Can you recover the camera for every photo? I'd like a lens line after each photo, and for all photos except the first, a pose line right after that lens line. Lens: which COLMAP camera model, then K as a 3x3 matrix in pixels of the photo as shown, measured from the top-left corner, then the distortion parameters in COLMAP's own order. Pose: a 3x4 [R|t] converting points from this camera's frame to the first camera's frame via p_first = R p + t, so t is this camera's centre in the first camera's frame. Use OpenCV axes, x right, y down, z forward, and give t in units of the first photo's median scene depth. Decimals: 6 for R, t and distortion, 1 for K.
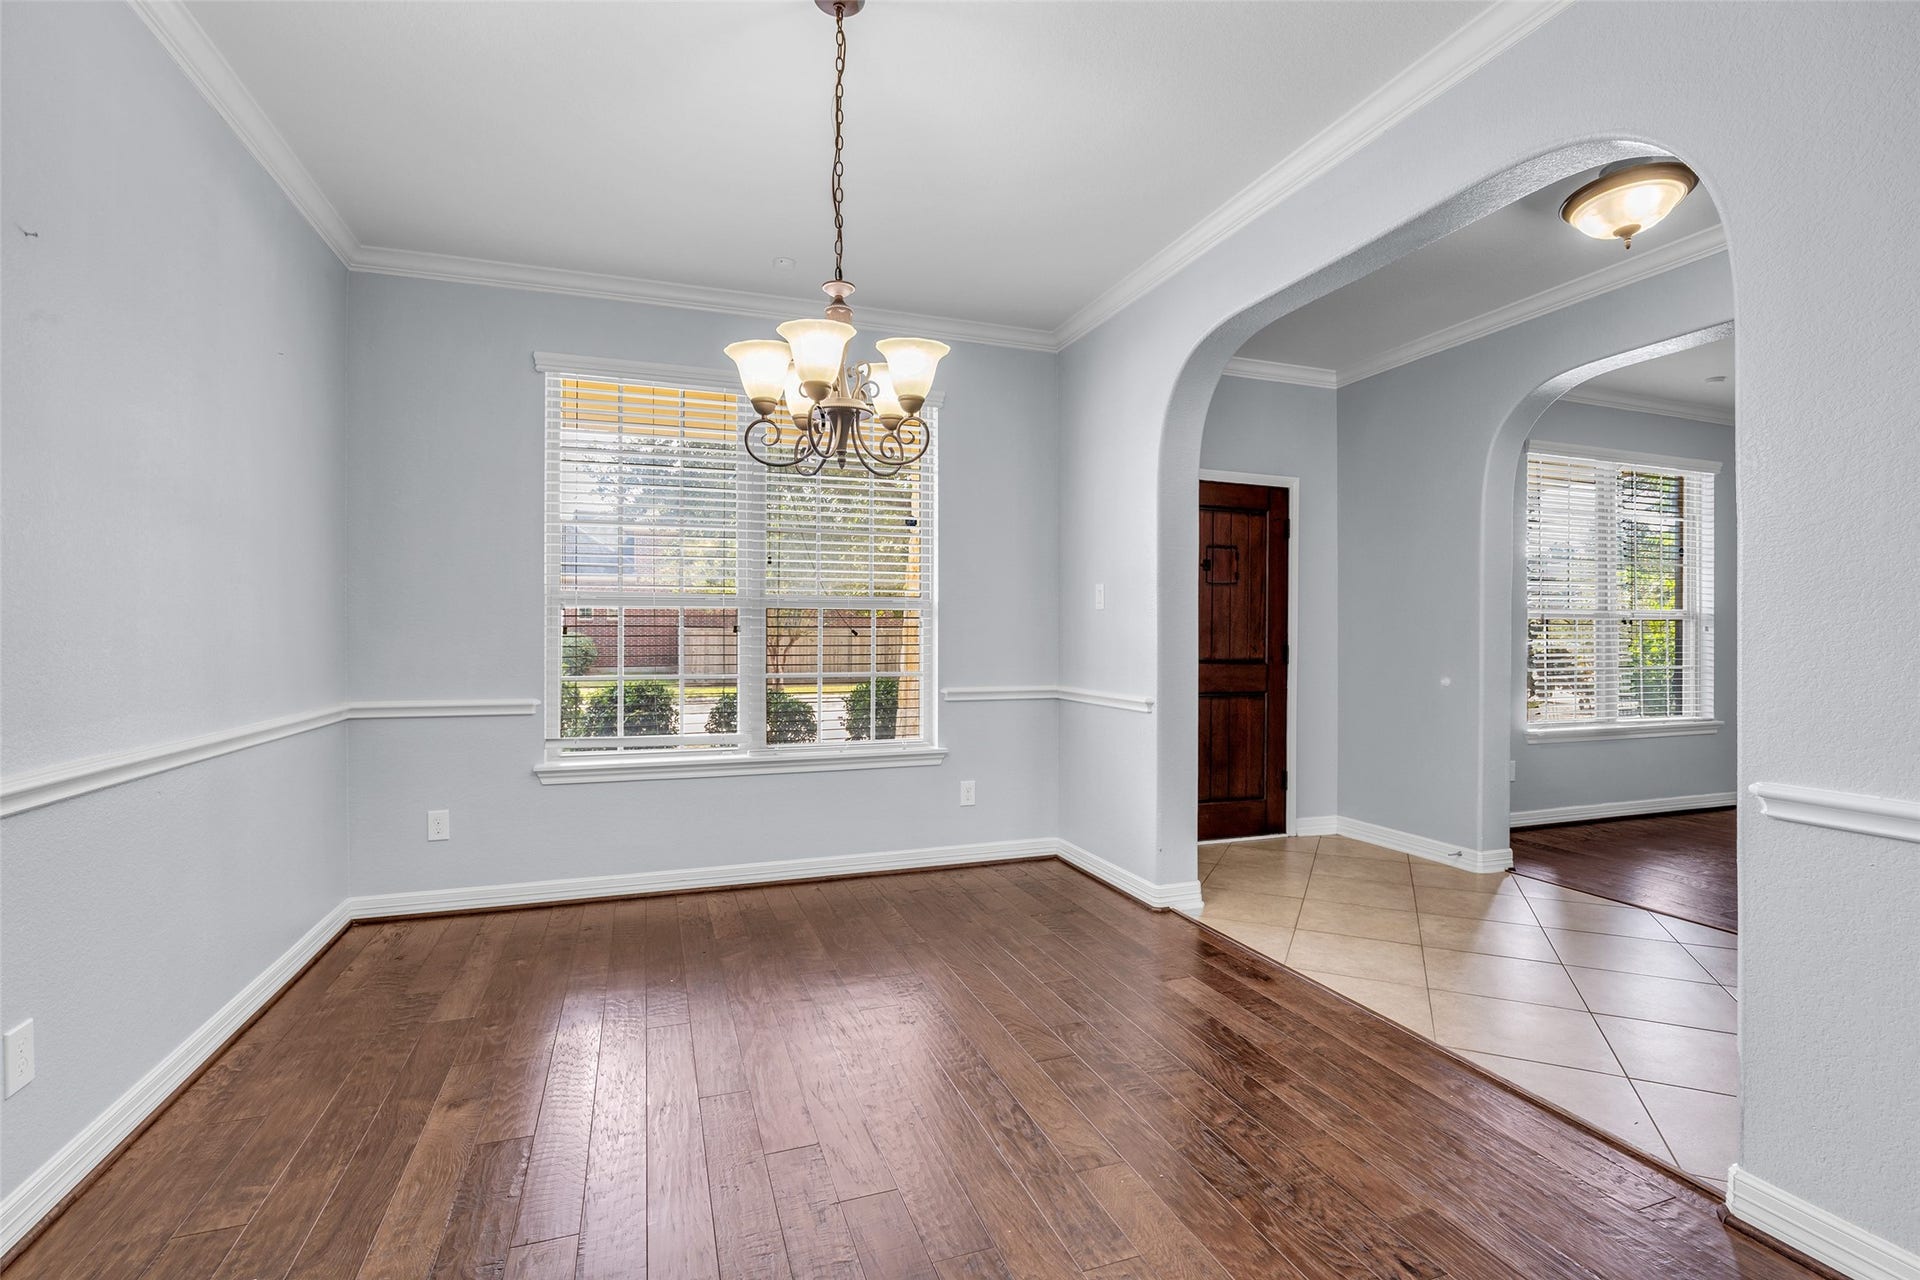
lens RADIAL K [[892.8, 0, 960.0], [0, 892.8, 640.0], [0, 0, 1]] dist [-0.016555, -0.000128]
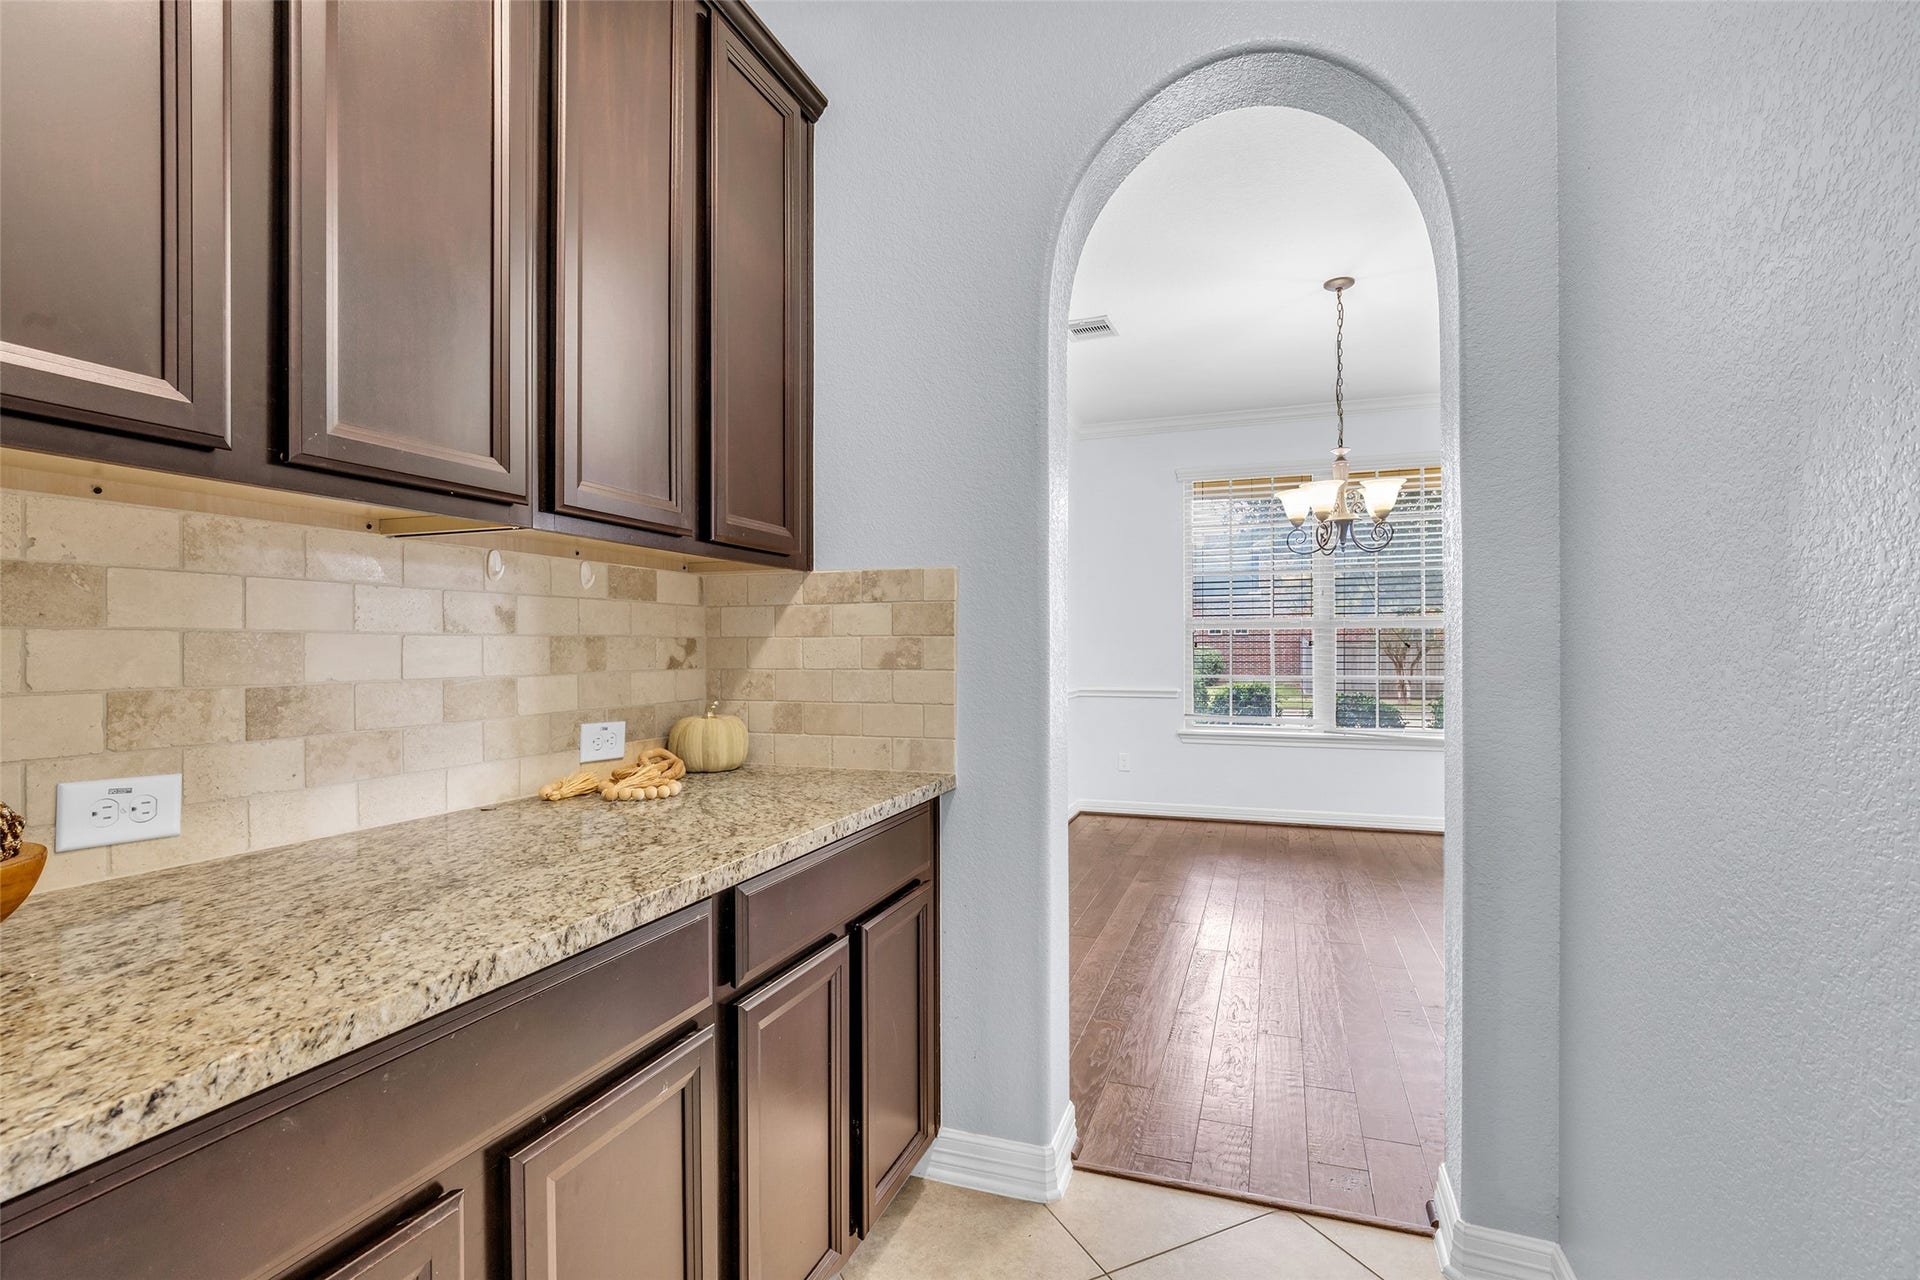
lens RADIAL K [[905.2, 0, 960.0], [0, 905.2, 640.0], [0, 0, 1]] dist [-0.017705, 0.000148]
pose [[0.780504, -0.008419, -0.625094, 0.384288], [0.000620, 0.999919, -0.012694, -0.000124], [0.625150, 0.009520, 0.780446, -0.848299]]
